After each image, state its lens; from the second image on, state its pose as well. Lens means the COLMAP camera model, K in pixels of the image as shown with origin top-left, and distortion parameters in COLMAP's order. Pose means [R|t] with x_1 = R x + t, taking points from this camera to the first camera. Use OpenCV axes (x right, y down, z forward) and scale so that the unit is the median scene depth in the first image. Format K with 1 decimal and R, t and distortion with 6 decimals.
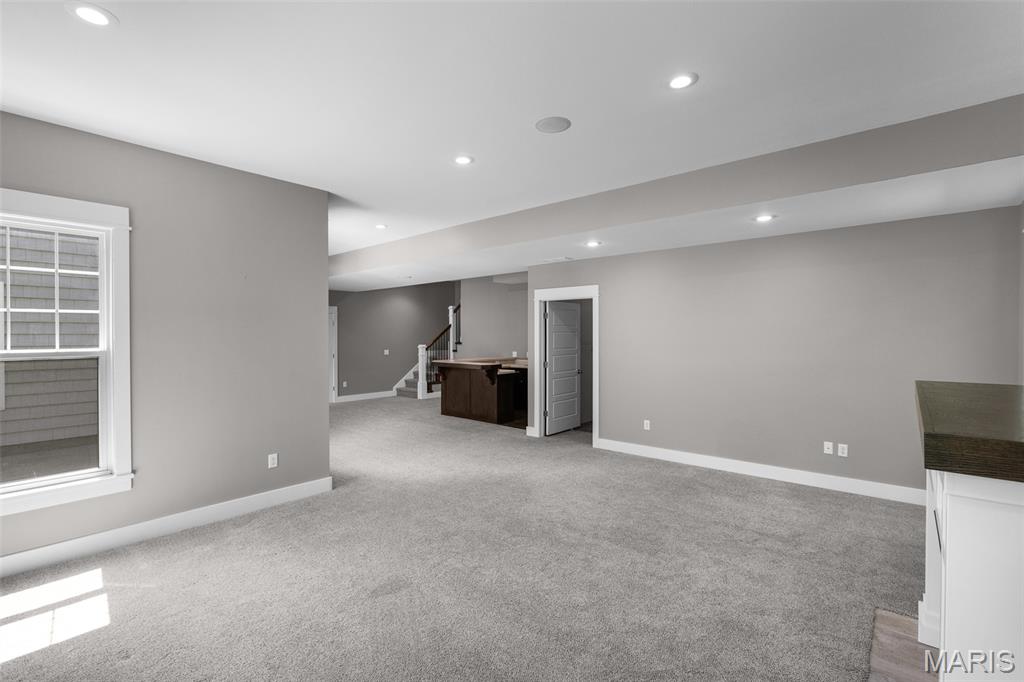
lens RADIAL K [[461.5, 0, 515.5], [0, 461.5, 340.0], [0, 0, 1]] dist [-0.015345, 0.009175]
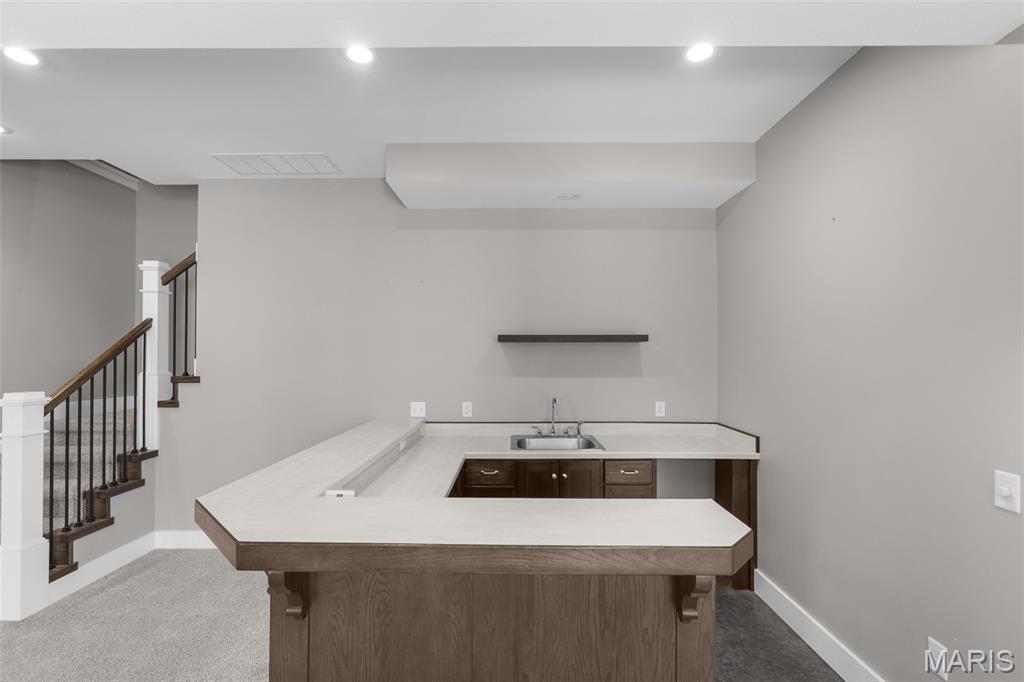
lens RADIAL K [[461.5, 0, 528.6], [0, 461.5, 348.4], [0, 0, 1]] dist [-0.015345, 0.009175]
pose [[0.760171, 0.010275, 0.649642, -0.149892], [0.000767, 0.999860, -0.016712, -0.009006], [-0.649722, 0.013202, 0.760057, 0.608384]]
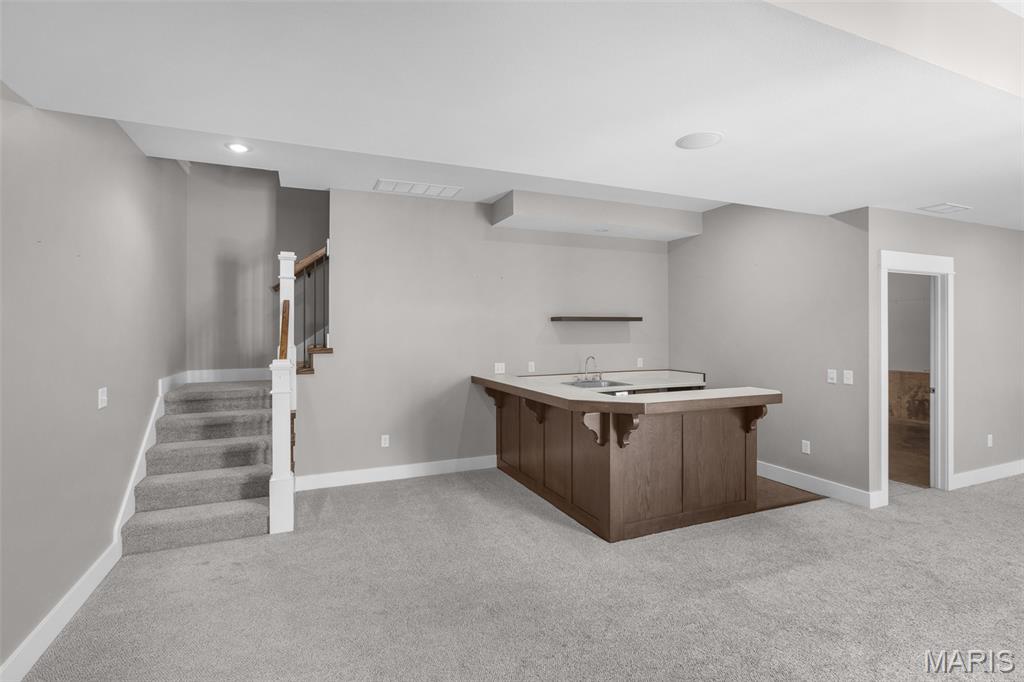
lens RADIAL K [[461.5, 0, 520.6], [0, 461.5, 333.3], [0, 0, 1]] dist [-0.015345, 0.009175]
pose [[0.449308, 0.004038, 0.893368, -0.394997], [0.012398, 0.999865, -0.010755, -0.001673], [-0.893291, 0.015909, 0.449198, 0.678401]]
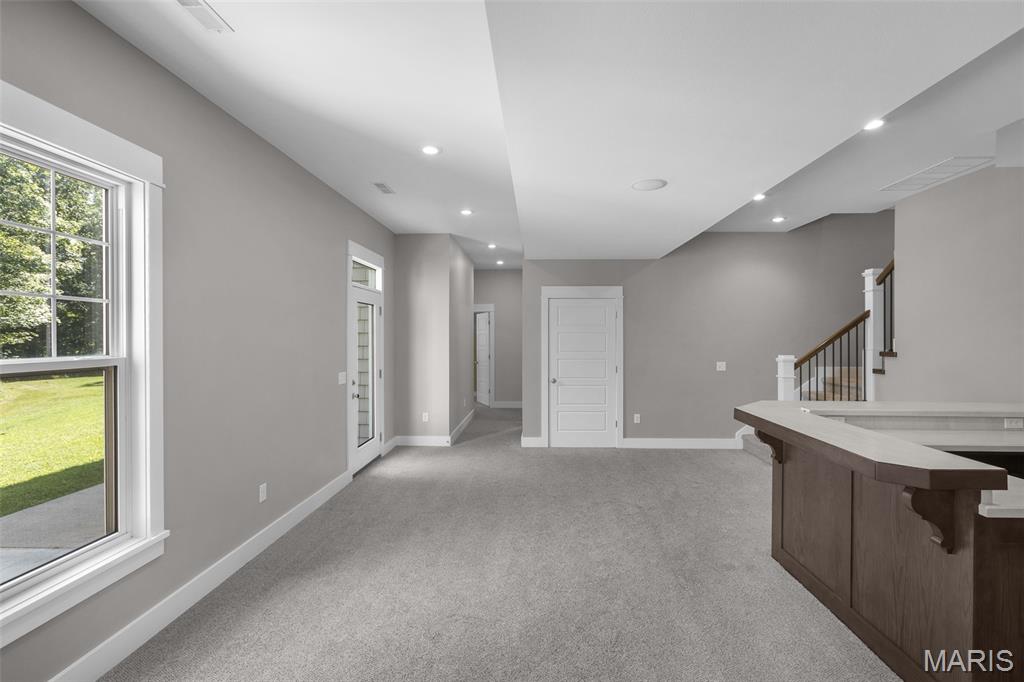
lens RADIAL K [[461.5, 0, 513.9], [0, 461.5, 335.0], [0, 0, 1]] dist [-0.015345, 0.009175]
pose [[0.613163, 0.001055, -0.789956, -0.000997], [-0.006583, 0.999971, -0.003775, -0.006765], [0.789929, 0.007515, 0.613152, 0.468825]]
